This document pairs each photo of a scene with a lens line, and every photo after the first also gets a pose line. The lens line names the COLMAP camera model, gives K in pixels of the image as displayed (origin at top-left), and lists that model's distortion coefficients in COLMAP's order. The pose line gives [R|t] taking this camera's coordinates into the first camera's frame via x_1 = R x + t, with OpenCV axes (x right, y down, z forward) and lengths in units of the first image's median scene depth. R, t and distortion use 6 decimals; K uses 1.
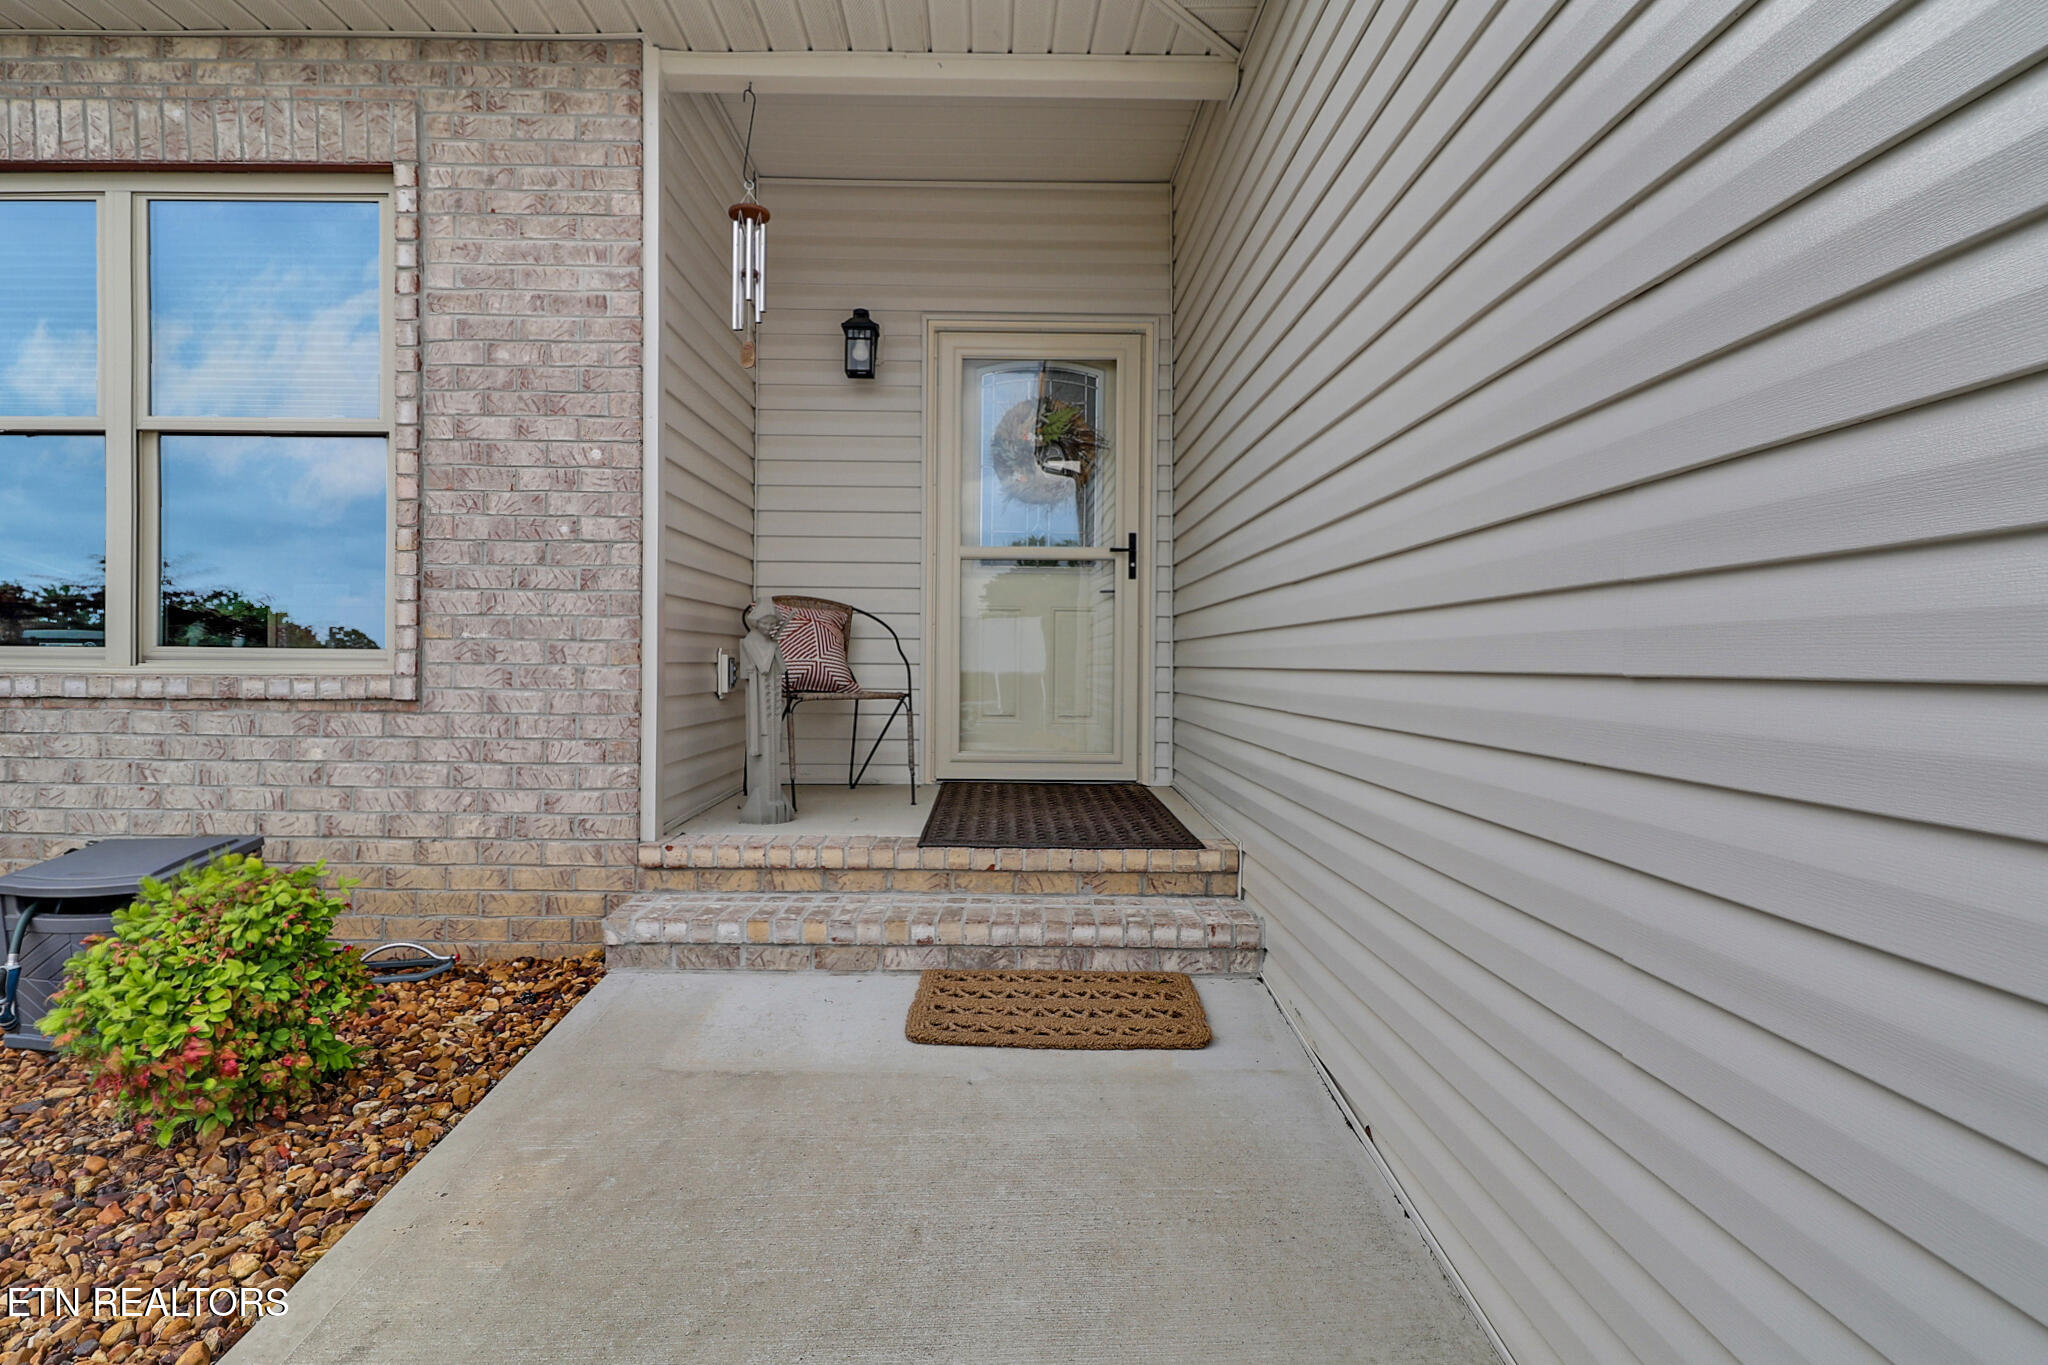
lens RADIAL K [[1121.1, 0, 997.5], [0, 1121.1, 655.8], [0, 0, 1]] dist [-0.006471, -0.001561]
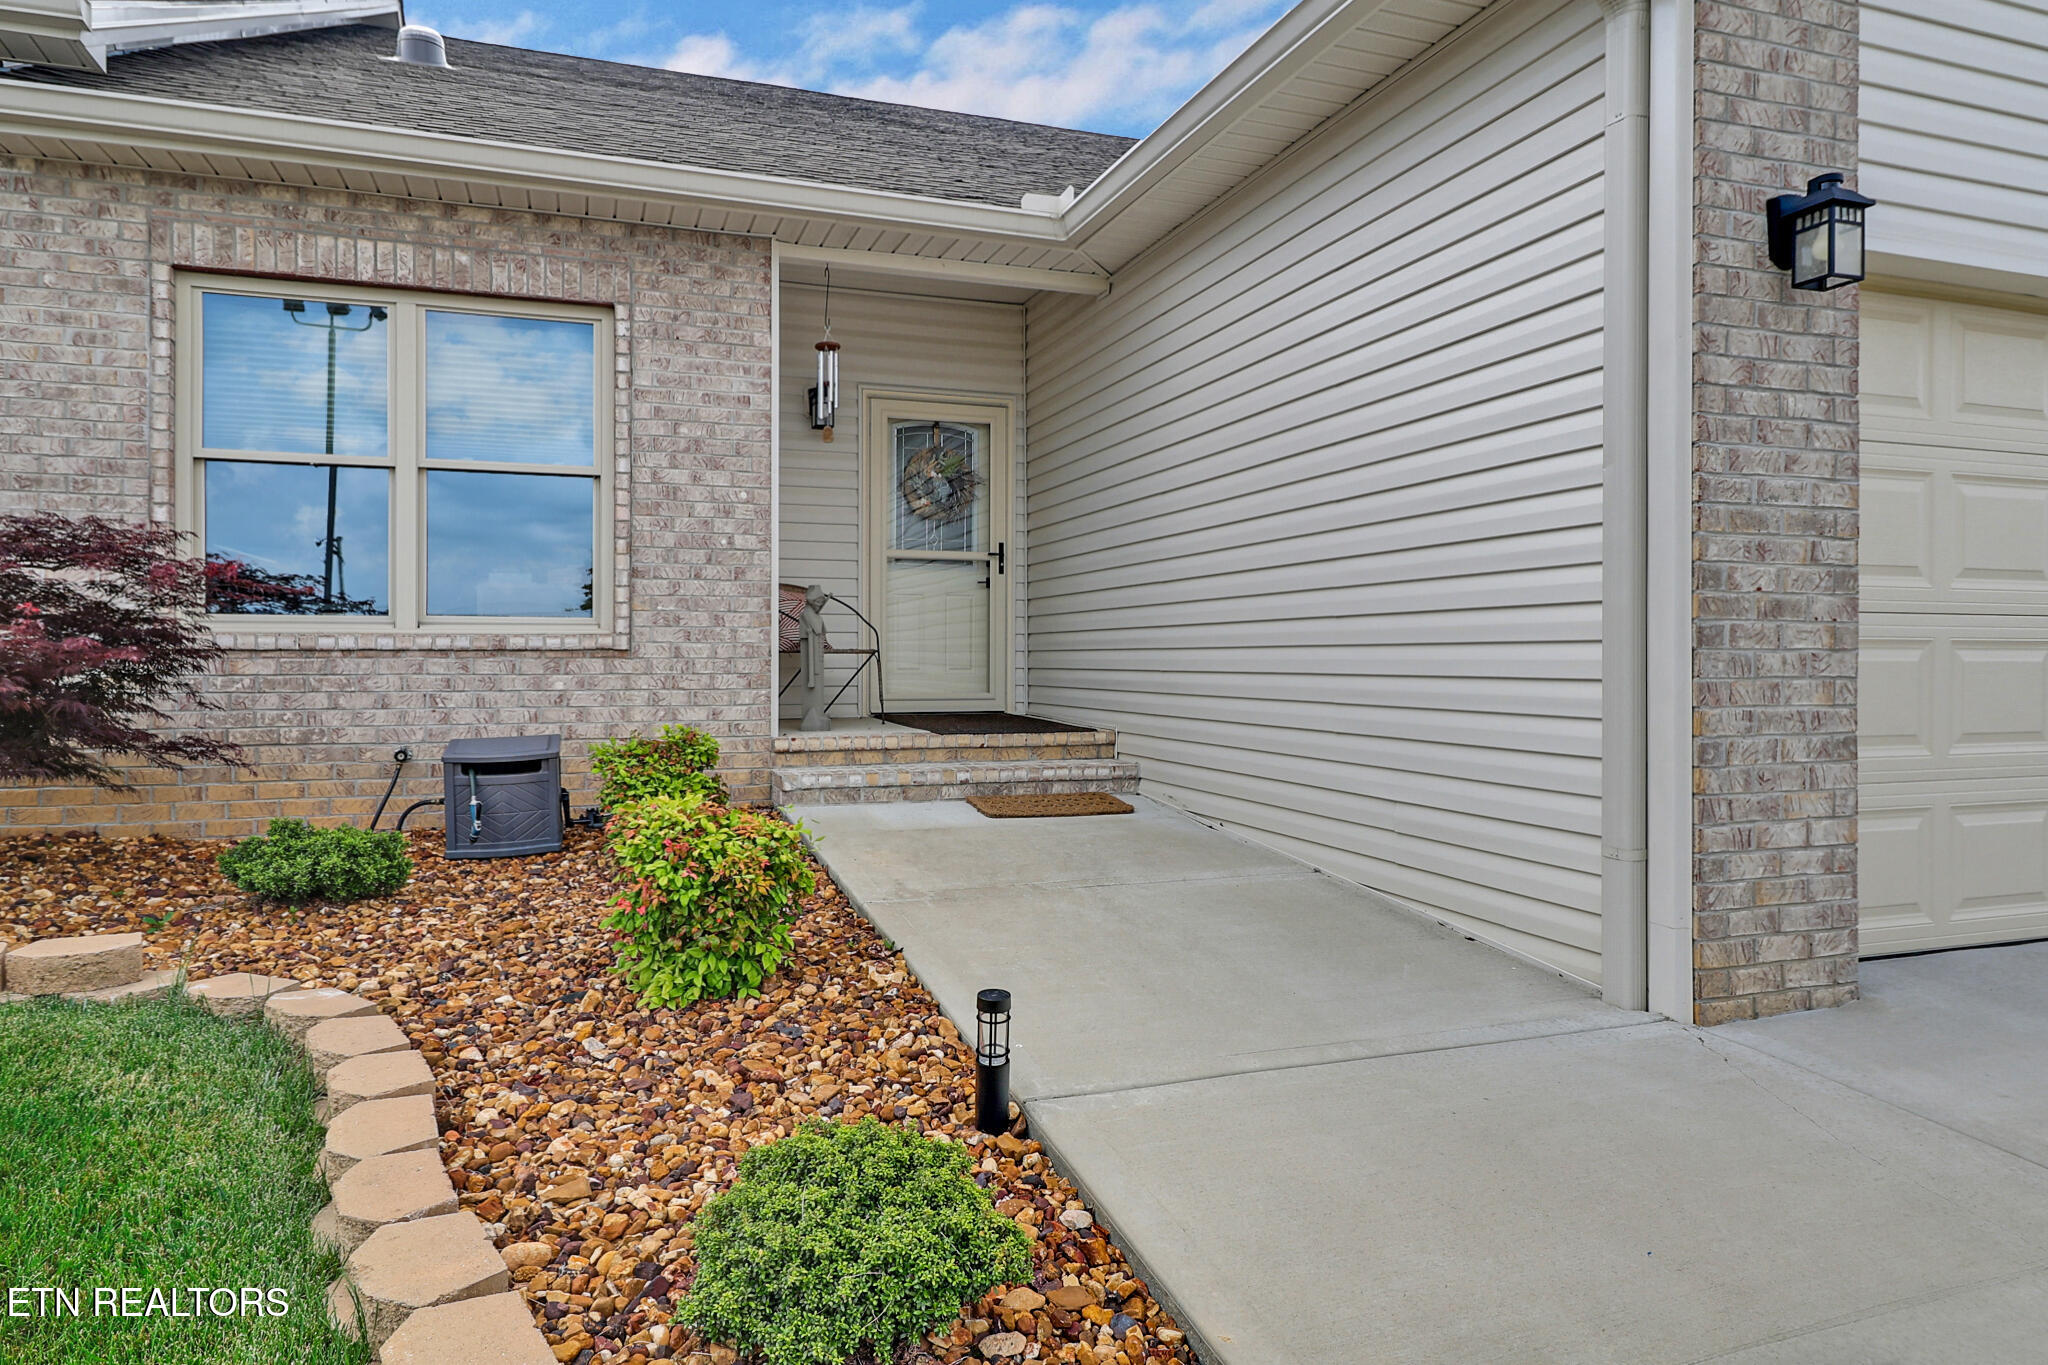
lens RADIAL K [[1257.2, 0, 1003.4], [0, 1257.2, 668.9], [0, 0, 1]] dist [0.003494, -0.000005]
pose [[0.948568, -0.011596, 0.316361, -0.577814], [0.005944, 0.999805, 0.018827, 0.036283], [-0.316518, -0.015979, 0.948452, -0.824160]]
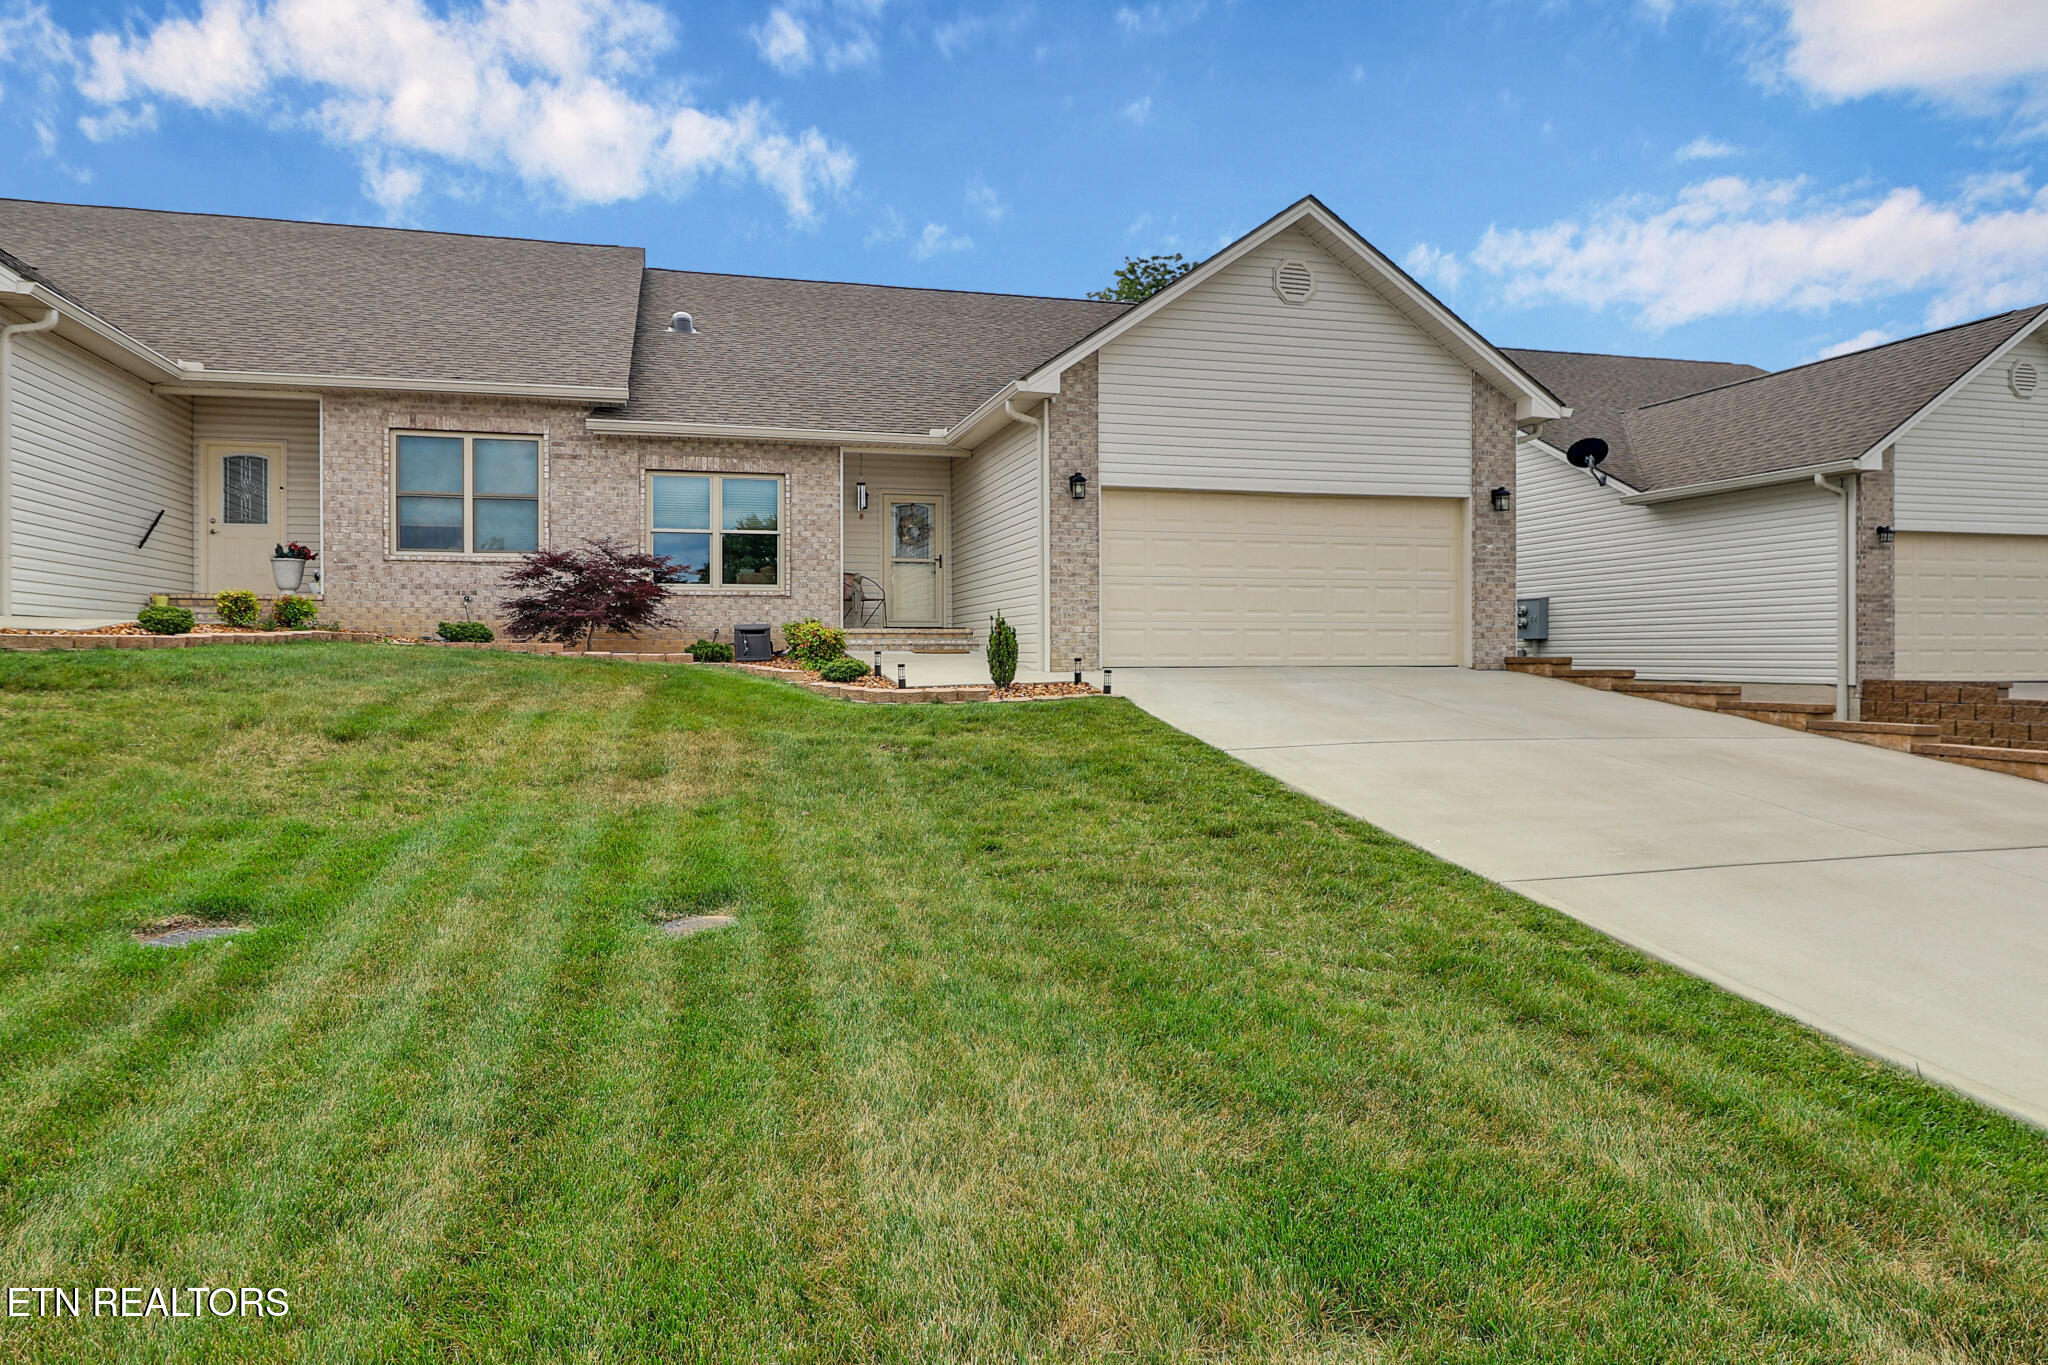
lens RADIAL K [[1295.3, 0, 1024.0], [0, 1295.3, 682.5], [0, 0, 1]] dist [-0.000877, 0.002102]
pose [[0.966625, -0.017056, 0.255626, -0.937078], [0.009962, 0.999529, 0.029022, 0.240674], [-0.256001, -0.025507, 0.966340, -4.153693]]
